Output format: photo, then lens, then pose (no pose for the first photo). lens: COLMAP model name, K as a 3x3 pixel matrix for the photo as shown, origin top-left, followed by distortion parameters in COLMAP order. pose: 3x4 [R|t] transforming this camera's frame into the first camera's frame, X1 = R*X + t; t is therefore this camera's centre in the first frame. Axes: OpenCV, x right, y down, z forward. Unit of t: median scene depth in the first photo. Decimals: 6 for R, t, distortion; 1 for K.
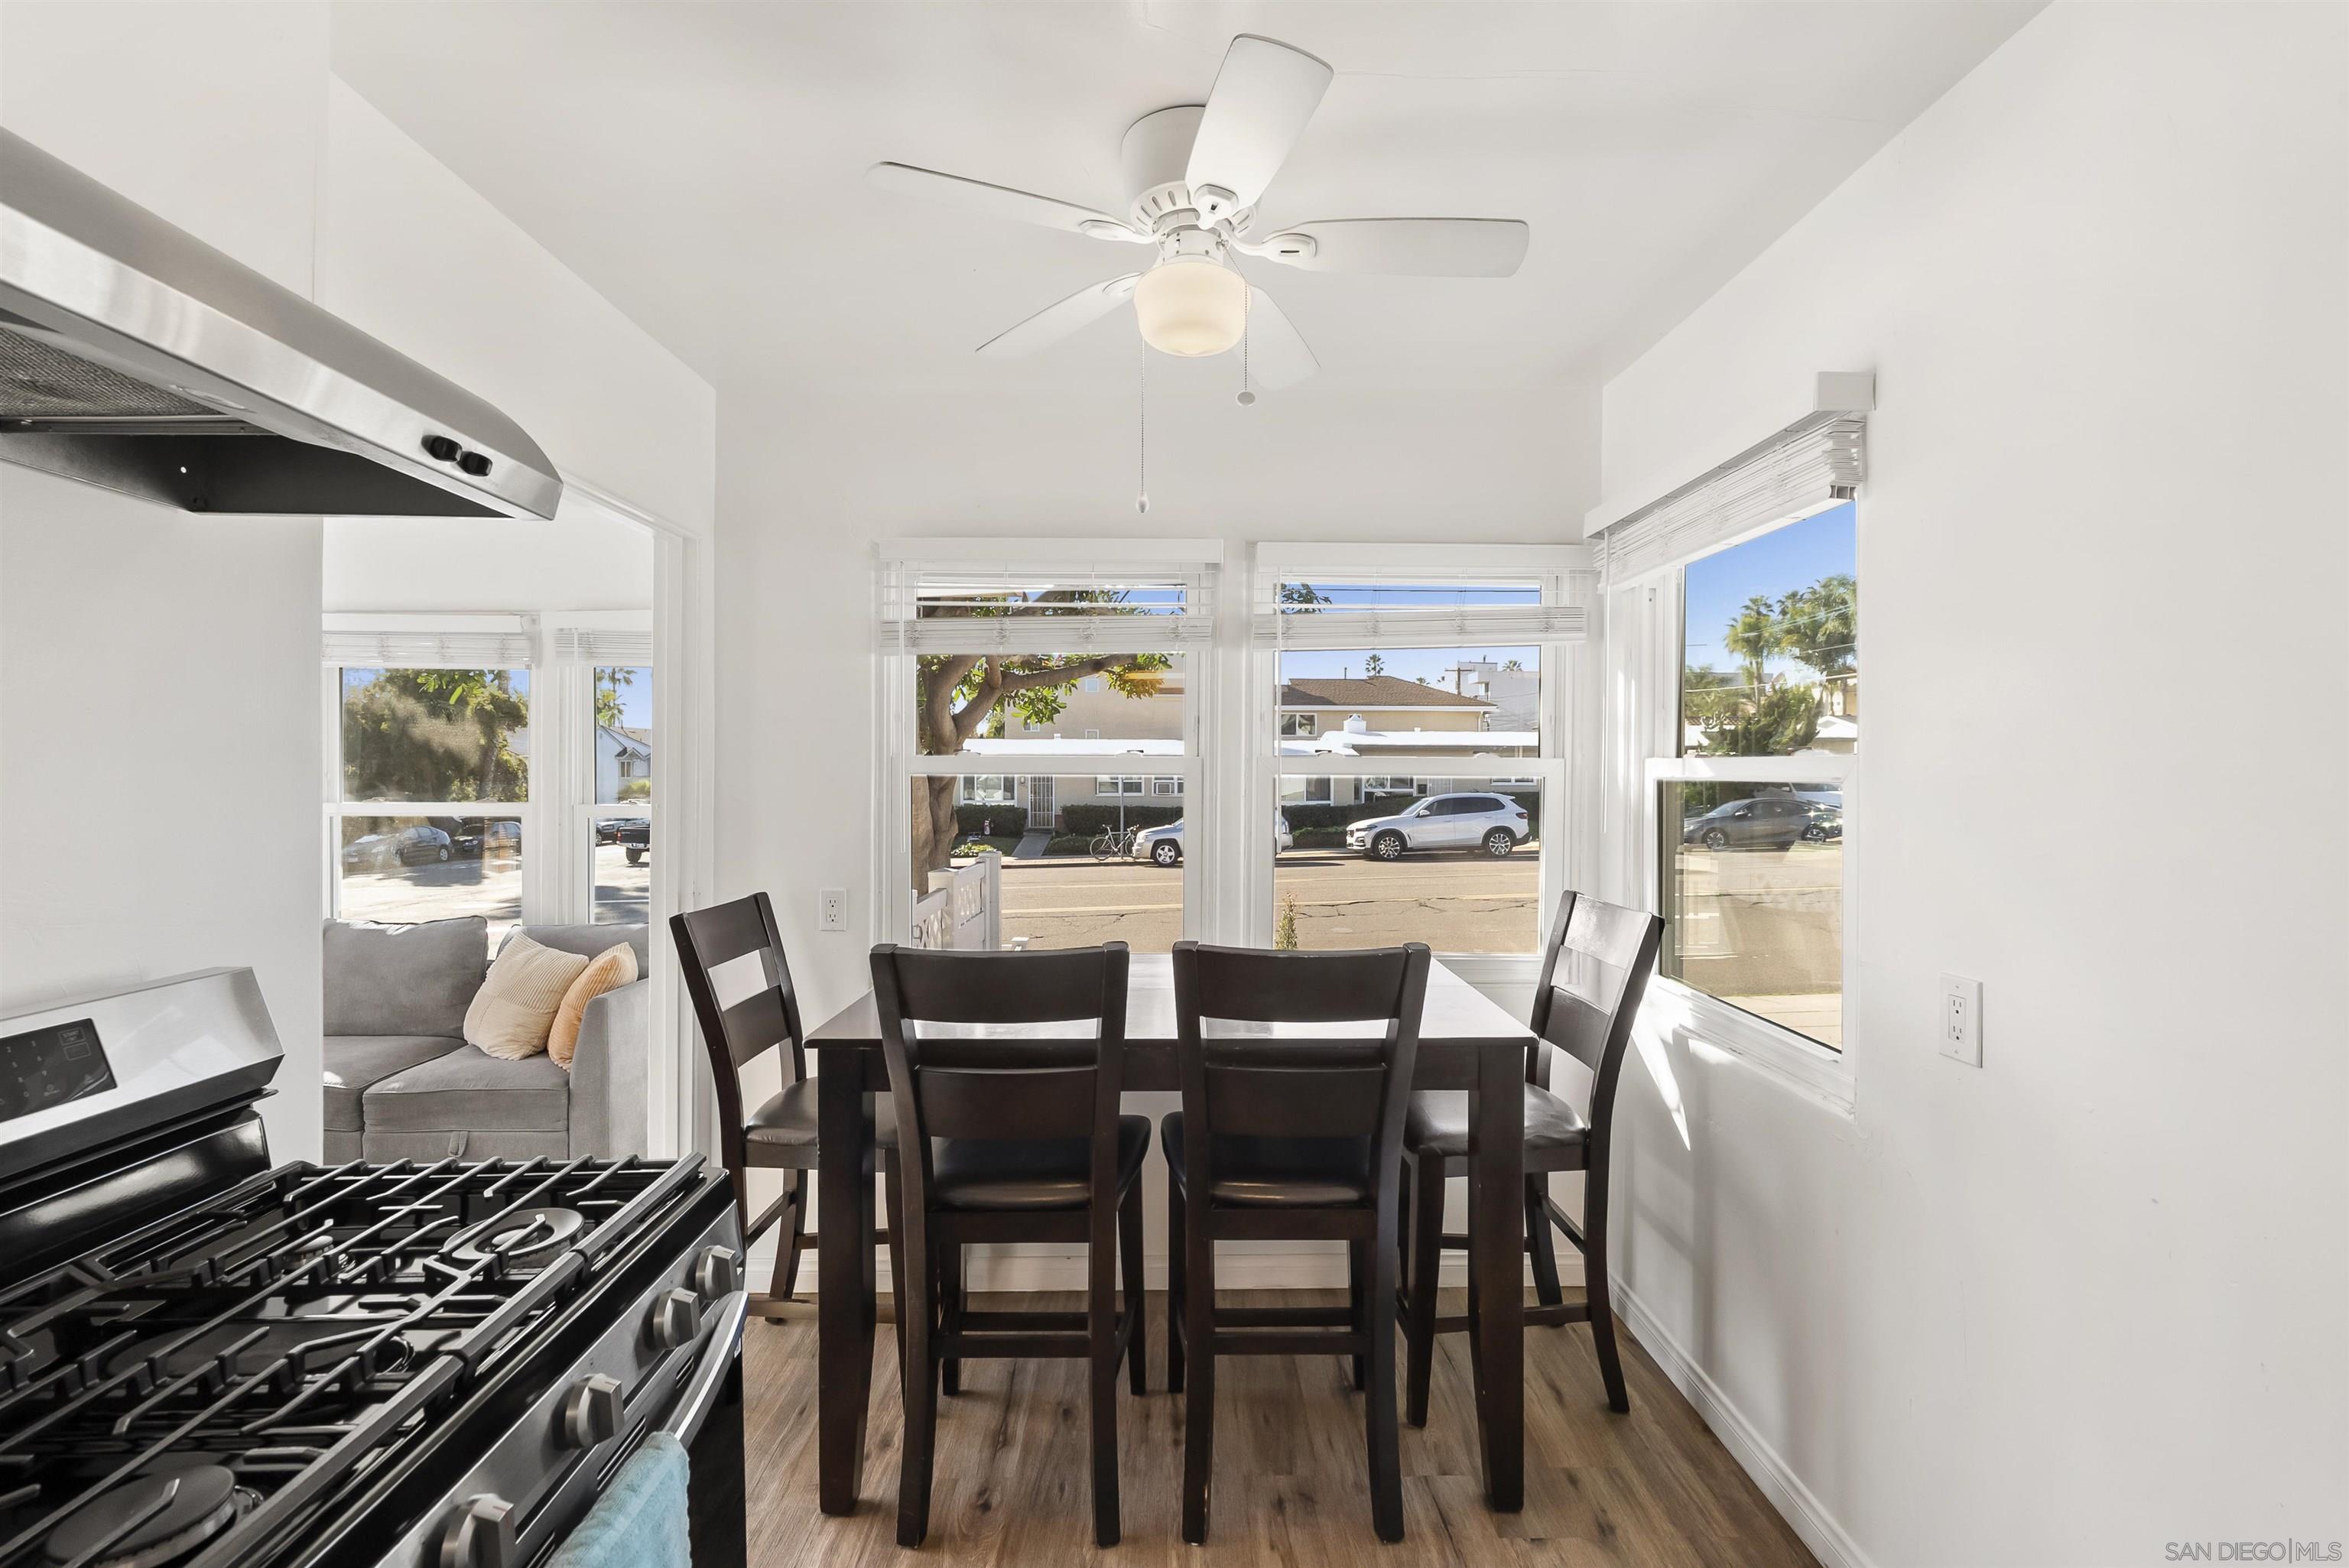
lens RADIAL K [[1089.9, 0, 1168.6], [0, 1089.9, 769.8], [0, 0, 1]] dist [-0.005447, 0.002781]
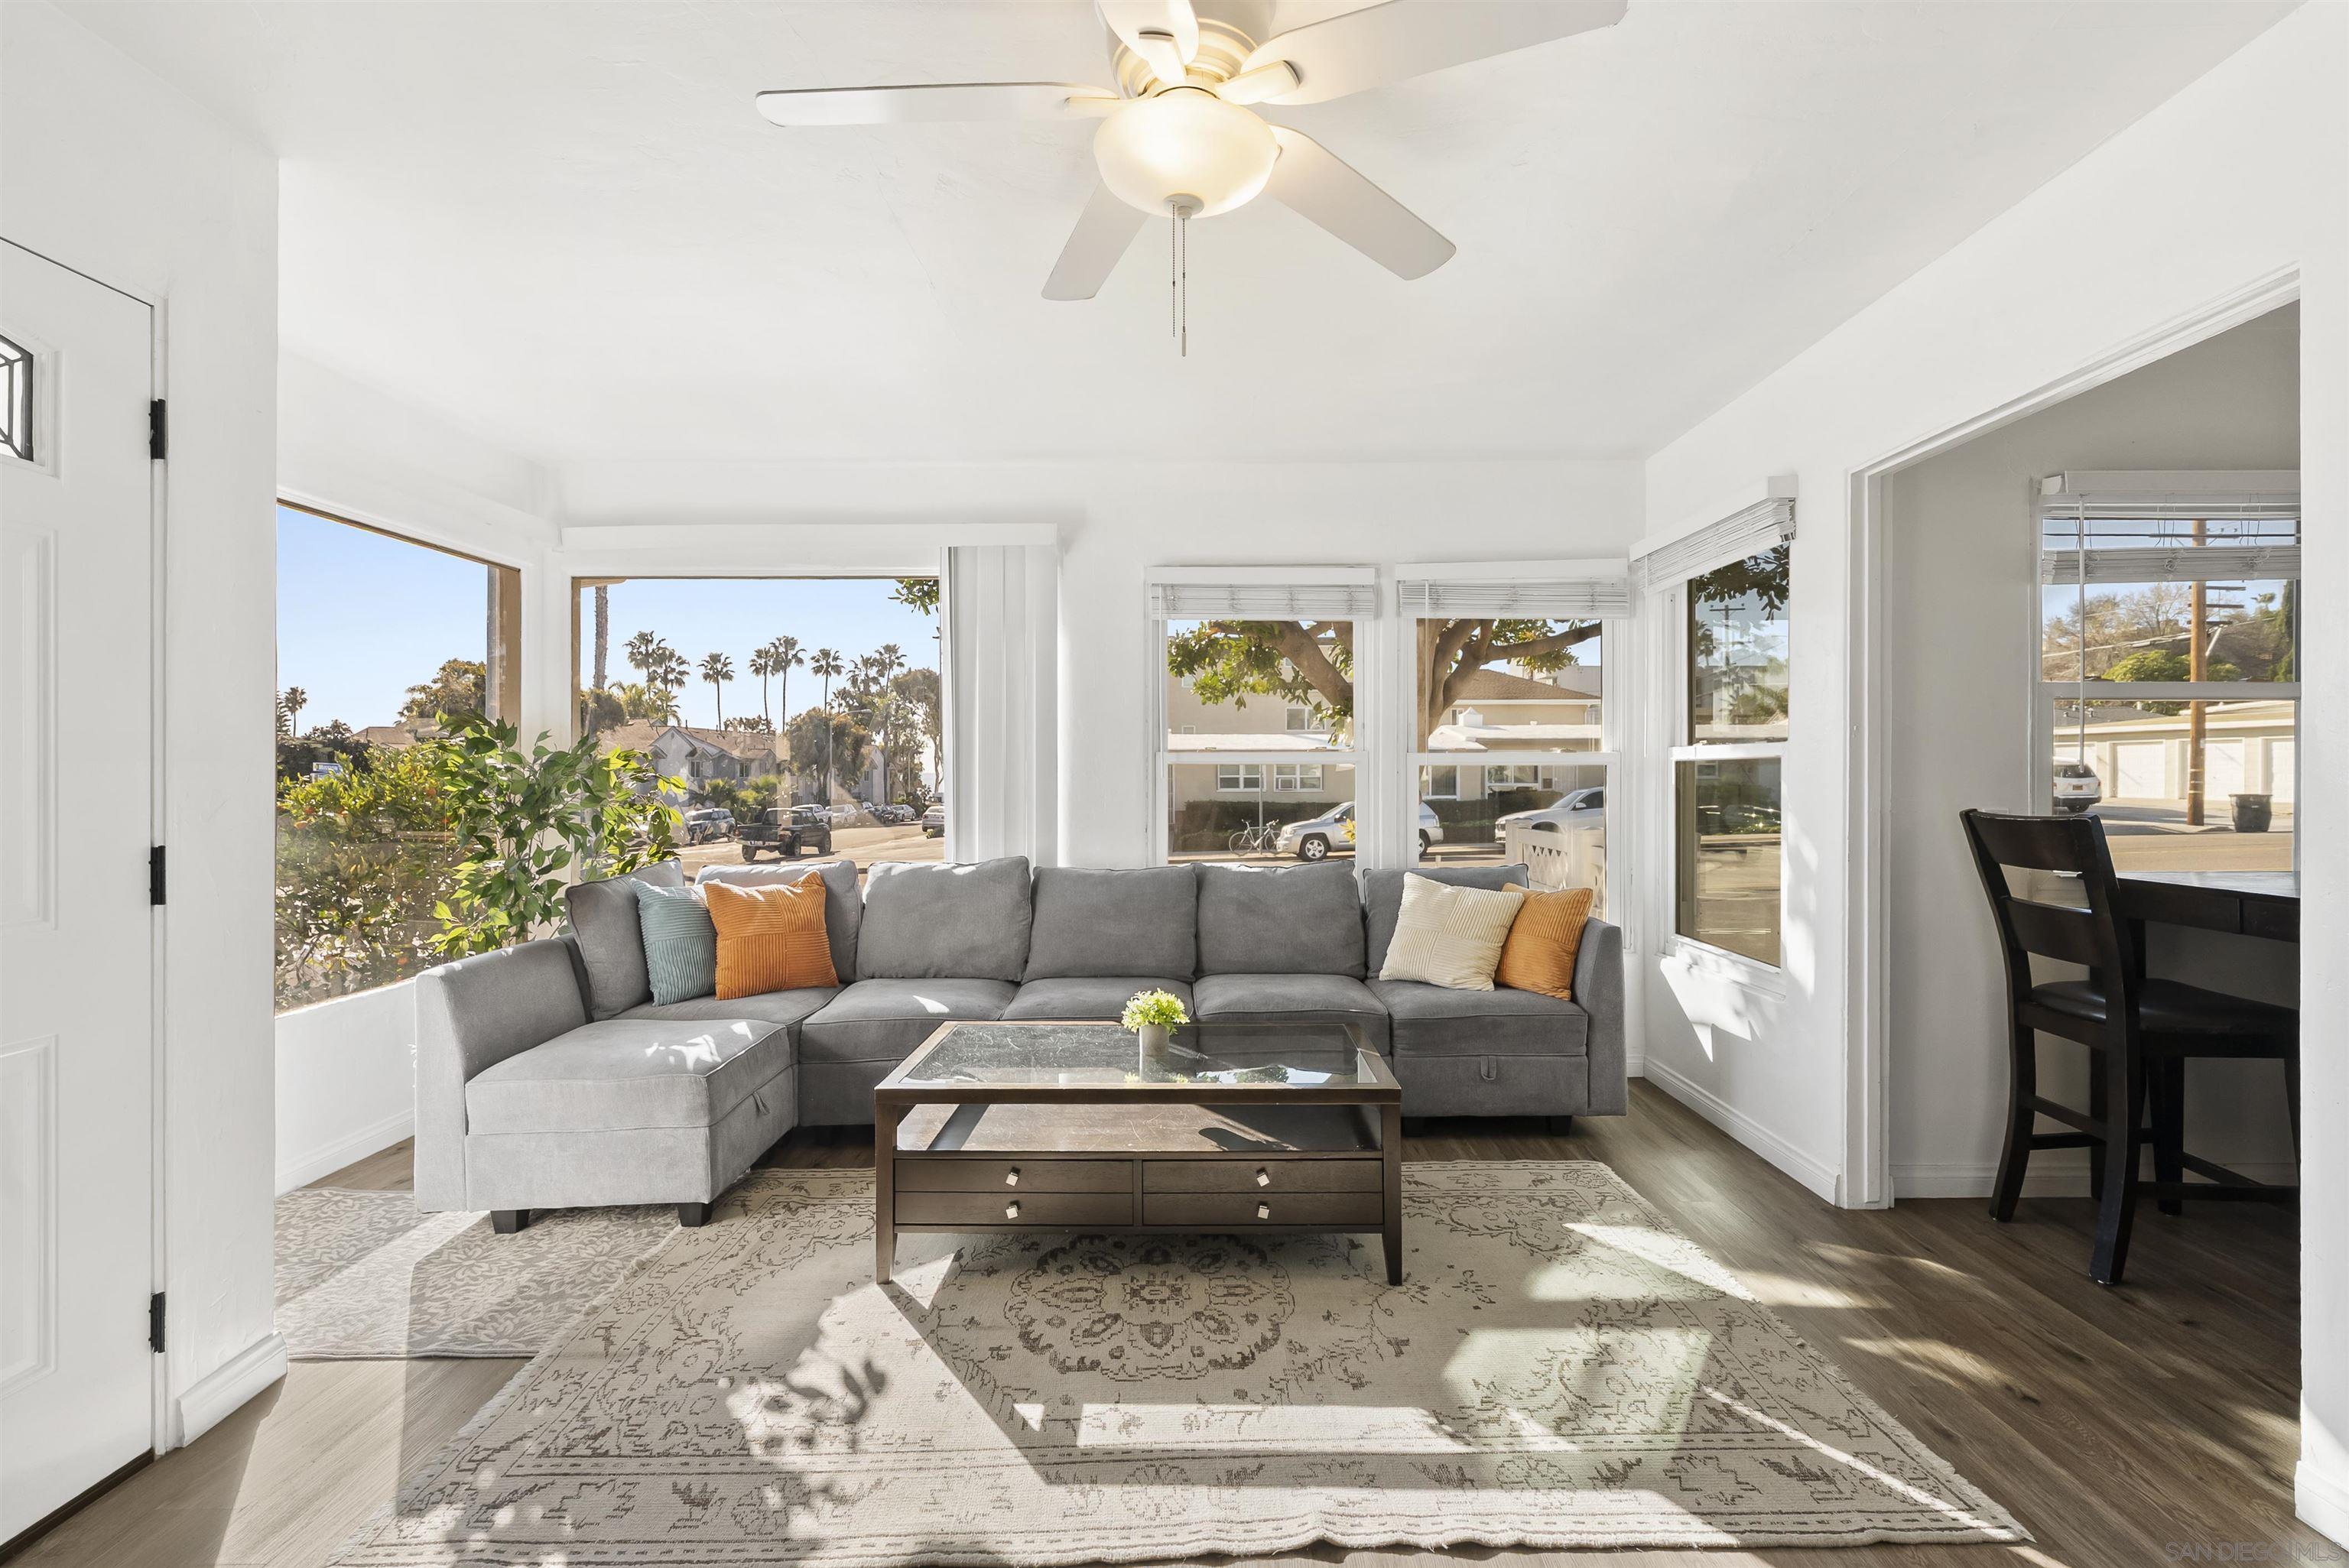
lens RADIAL K [[1089.9, 0, 1183.8], [0, 1089.9, 773.3], [0, 0, 1]] dist [-0.005447, 0.002781]
pose [[0.999955, -0.000834, 0.009447, -0.135217], [0.000843, 0.999999, -0.001023, 0.009133], [-0.009446, 0.001031, 0.999955, -0.004720]]
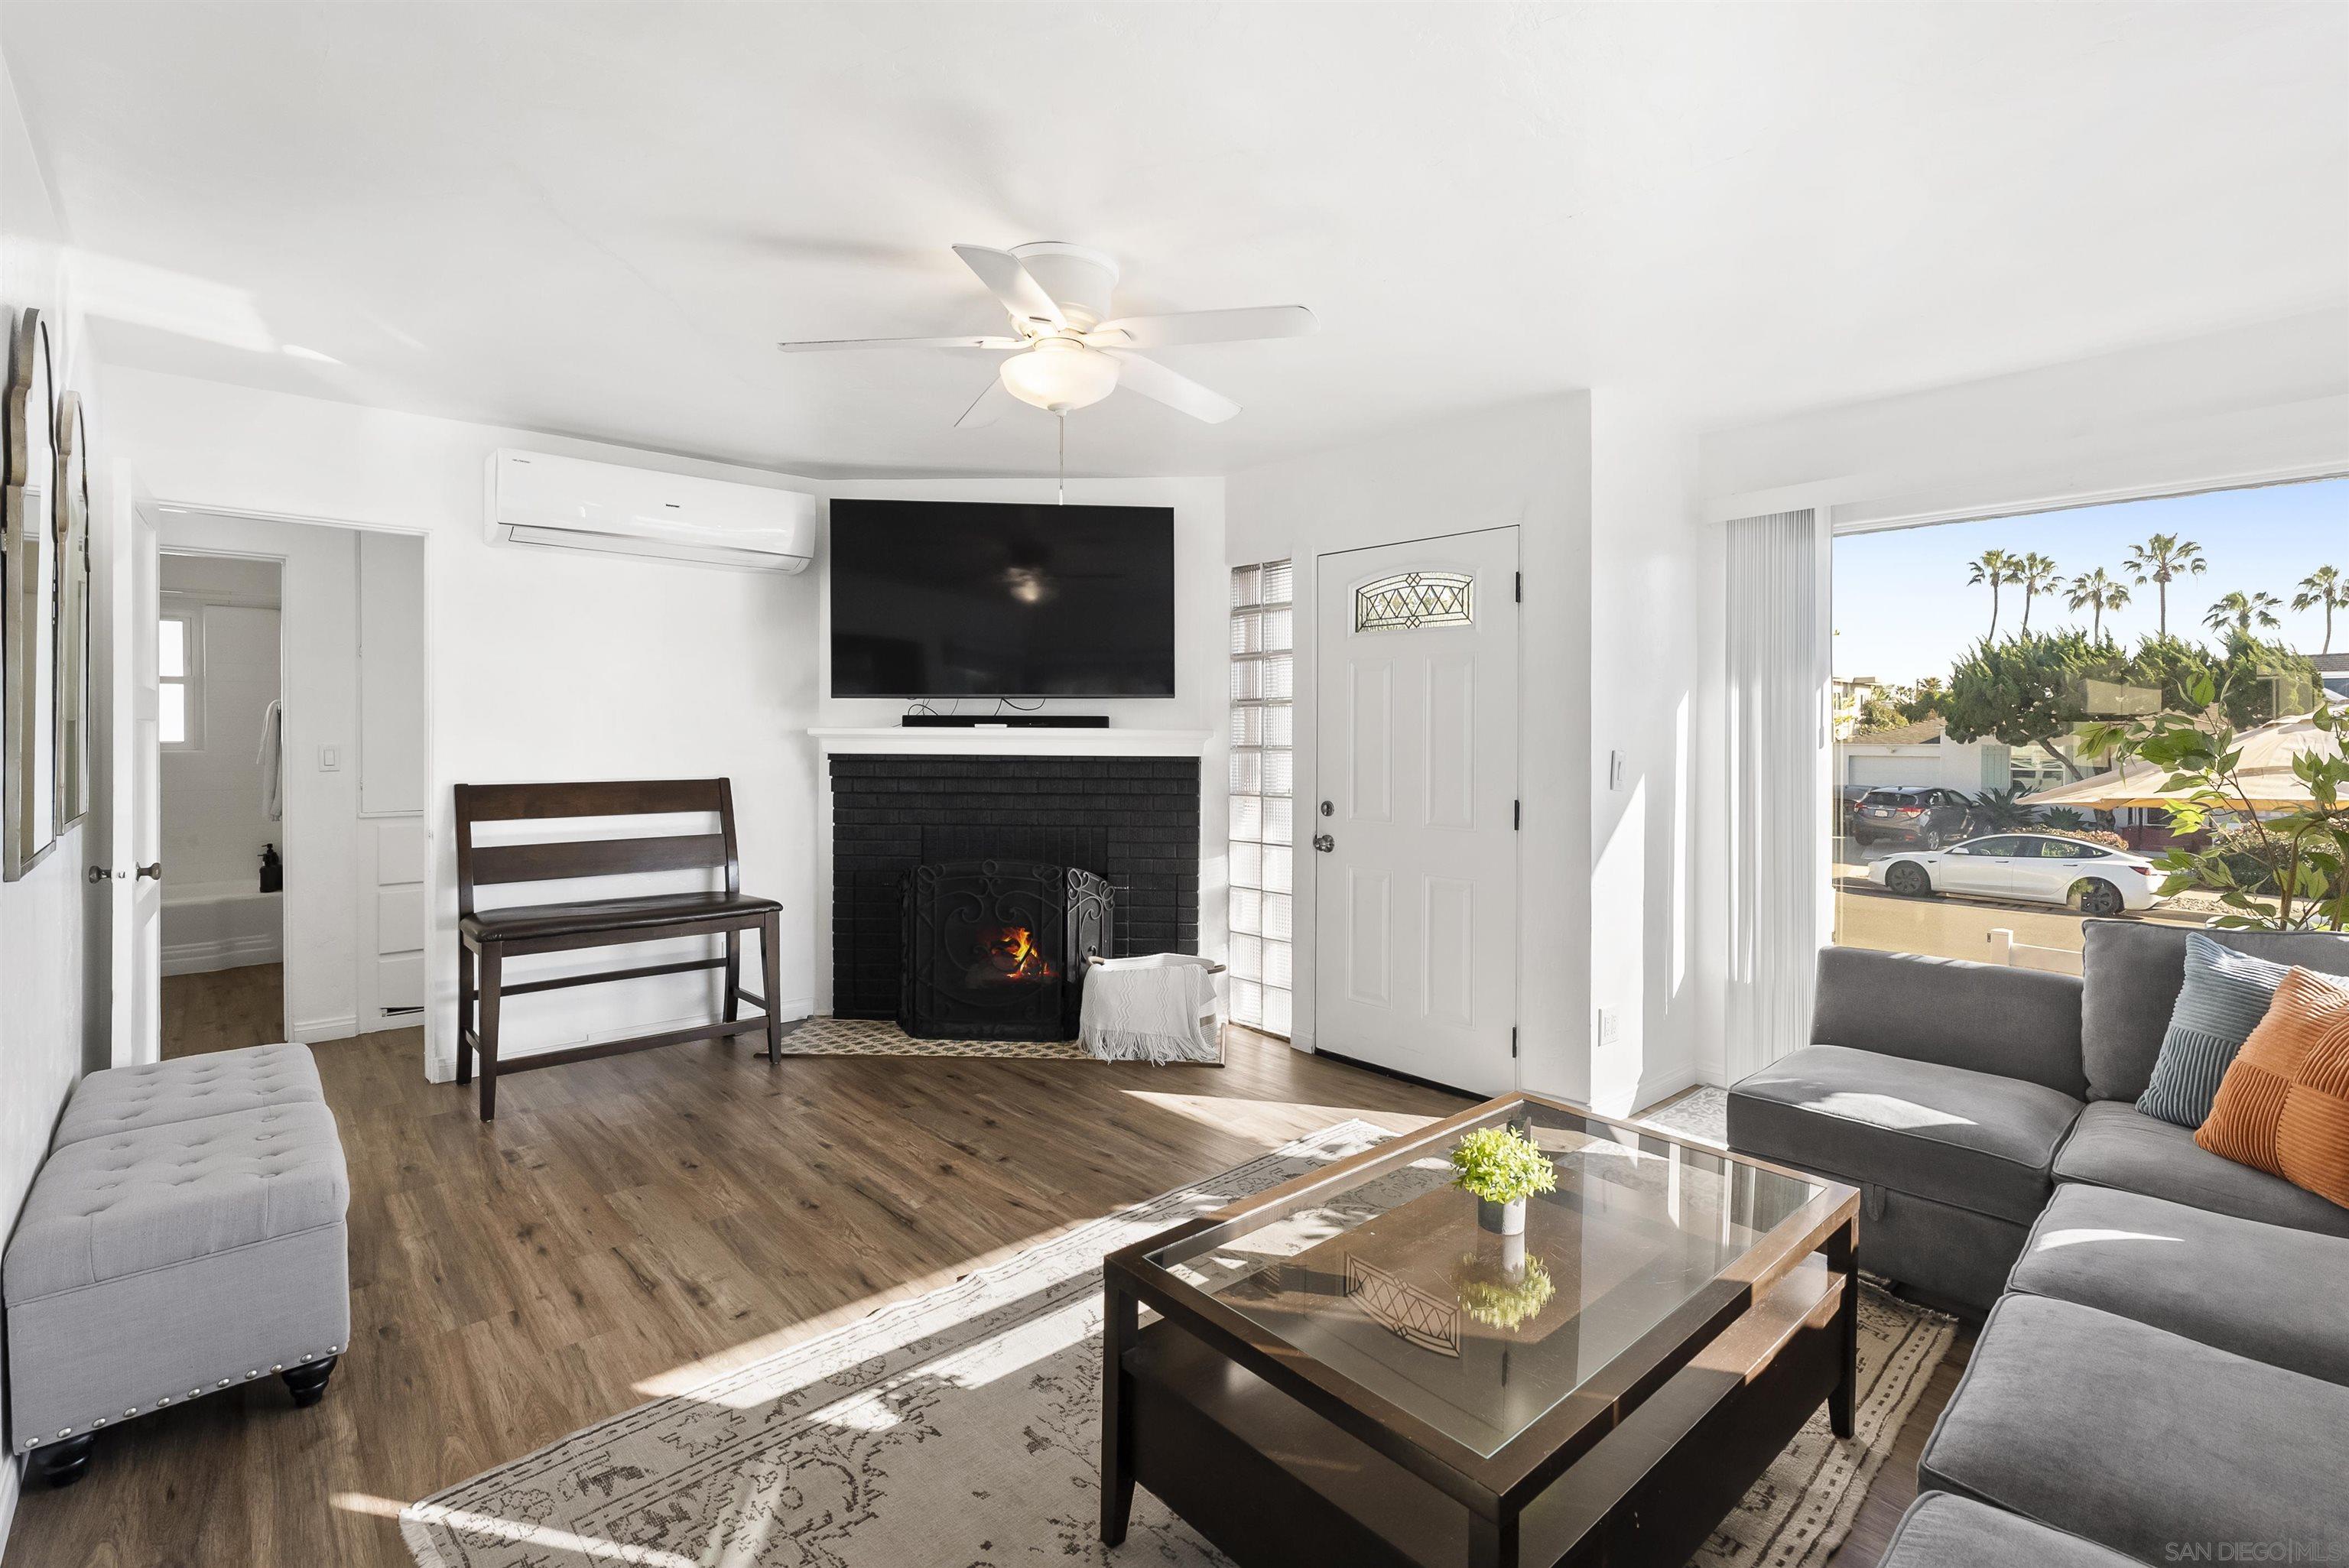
lens RADIAL K [[1089.9, 0, 1164.4], [0, 1089.9, 741.6], [0, 0, 1]] dist [-0.005447, 0.002781]
pose [[-0.744502, 0.000697, -0.667620, -0.068381], [-0.004275, 0.999974, 0.005812, 0.005352], [0.667606, 0.007181, -0.744480, 0.156307]]
